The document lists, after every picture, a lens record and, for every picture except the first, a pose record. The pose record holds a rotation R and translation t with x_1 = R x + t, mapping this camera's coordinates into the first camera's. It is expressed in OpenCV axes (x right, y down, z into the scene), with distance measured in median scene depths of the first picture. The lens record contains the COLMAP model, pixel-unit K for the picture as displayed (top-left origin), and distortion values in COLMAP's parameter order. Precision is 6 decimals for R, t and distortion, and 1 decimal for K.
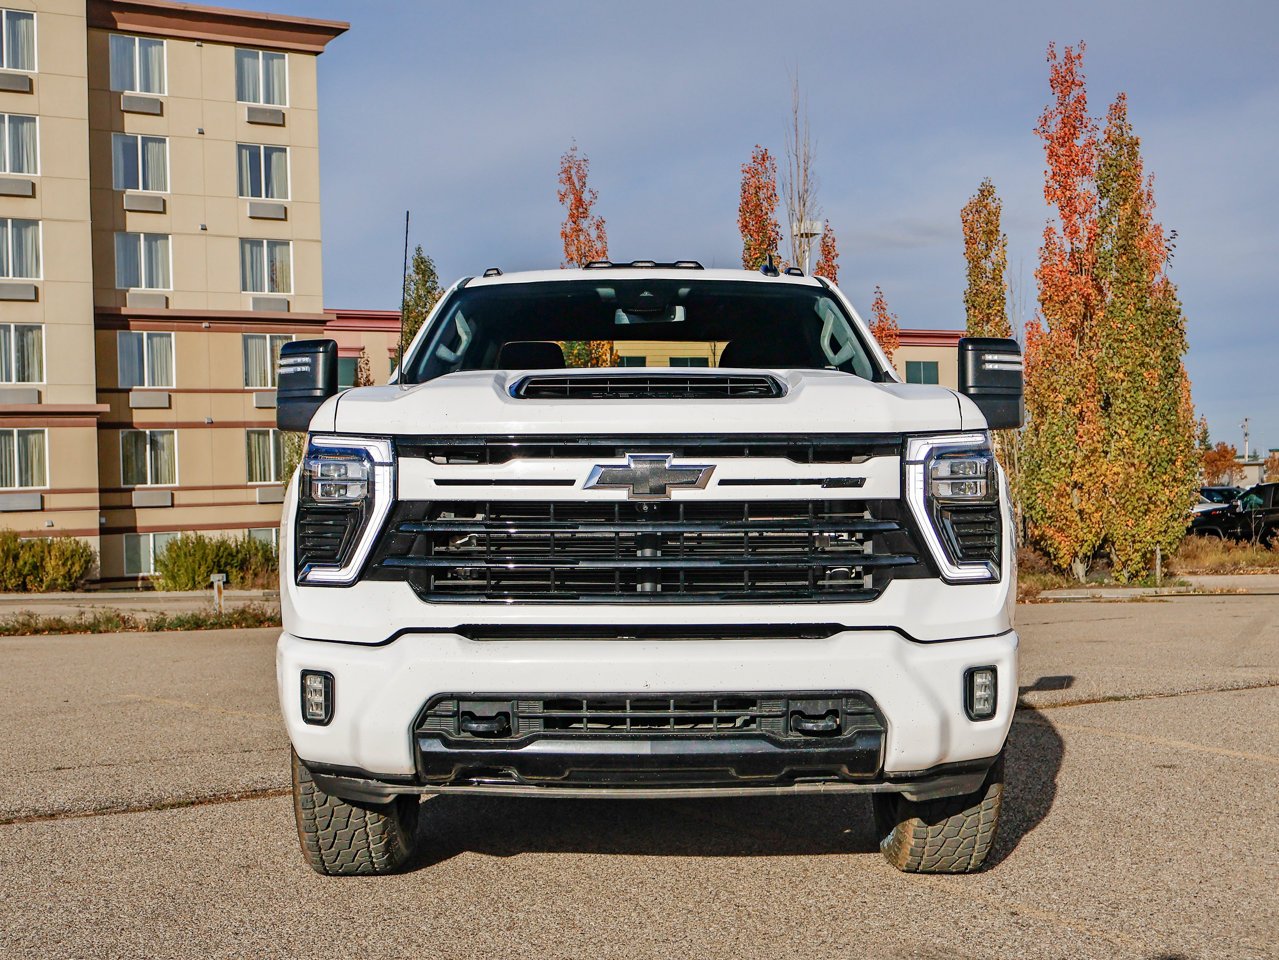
lens RADIAL K [[2130.2, 0, 695.7], [0, 2130.2, 471.8], [0, 0, 1]] dist [0.033725, 0.000000]
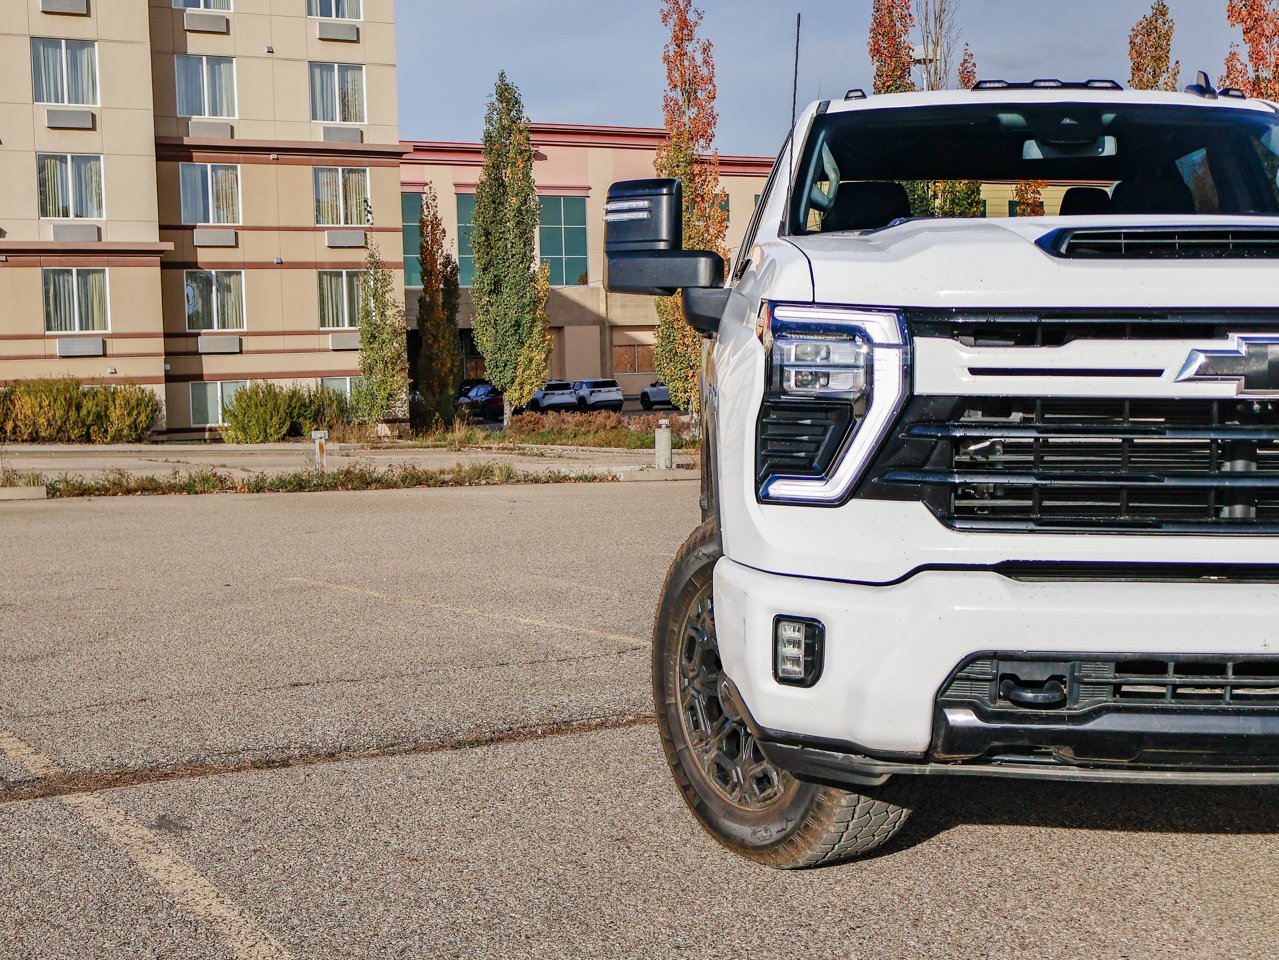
lens RADIAL K [[2130.2, 0, 634.3], [0, 2130.2, 492.2], [0, 0, 1]] dist [0.033725, 0.000000]
pose [[0.999914, 0.006830, -0.011199, -0.173808], [-0.005839, 0.996262, 0.086181, -0.012563], [0.011746, -0.086108, 0.996217, 0.185306]]
